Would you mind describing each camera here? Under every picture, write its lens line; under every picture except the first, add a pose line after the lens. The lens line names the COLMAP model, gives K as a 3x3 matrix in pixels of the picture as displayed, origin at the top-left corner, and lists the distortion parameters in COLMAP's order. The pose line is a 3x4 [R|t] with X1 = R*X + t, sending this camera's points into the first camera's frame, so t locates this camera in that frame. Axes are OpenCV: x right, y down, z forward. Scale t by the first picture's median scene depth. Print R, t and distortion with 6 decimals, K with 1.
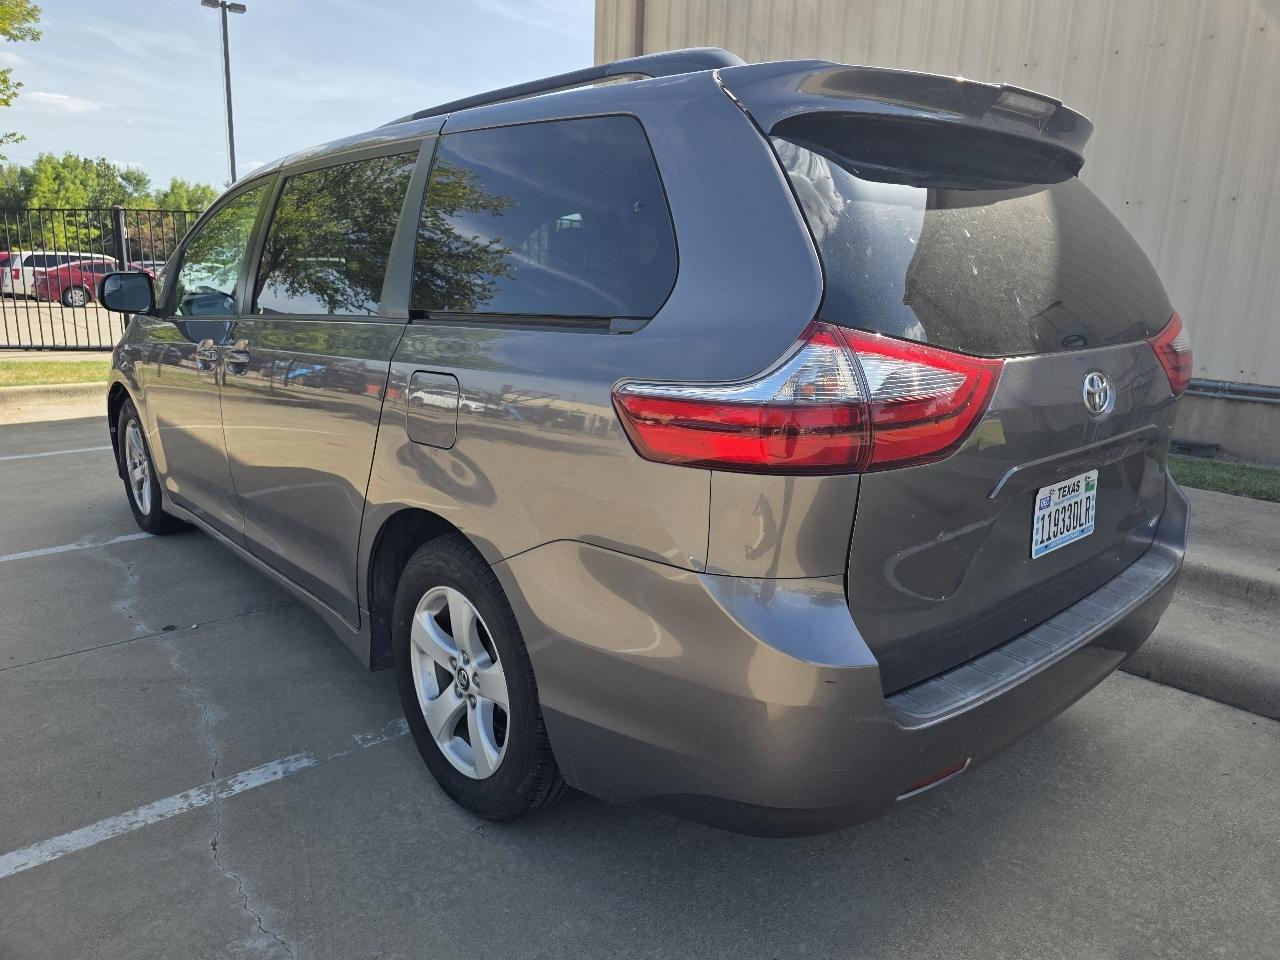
lens RADIAL K [[874.2, 0, 662.5], [0, 874.2, 476.9], [0, 0, 1]] dist [0.046217, -0.044197]
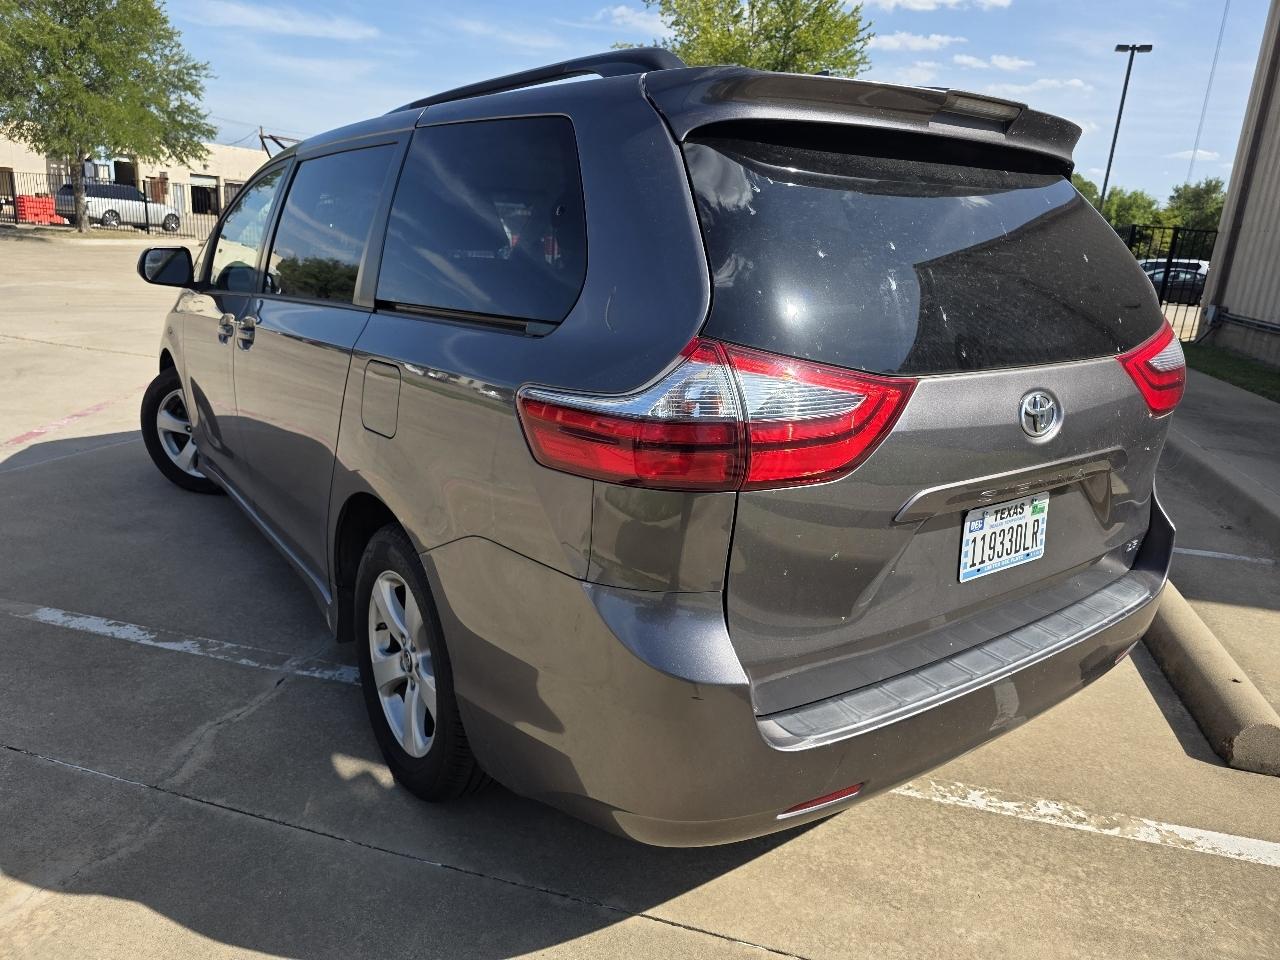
lens RADIAL K [[876.4, 0, 640.5], [0, 876.4, 470.4], [0, 0, 1]] dist [0.042418, -0.041926]
pose [[0.992835, 0.051898, -0.107631, 0.152108], [-0.049465, 0.998459, 0.025156, -0.033021], [0.108771, -0.019652, 0.993873, 0.000848]]
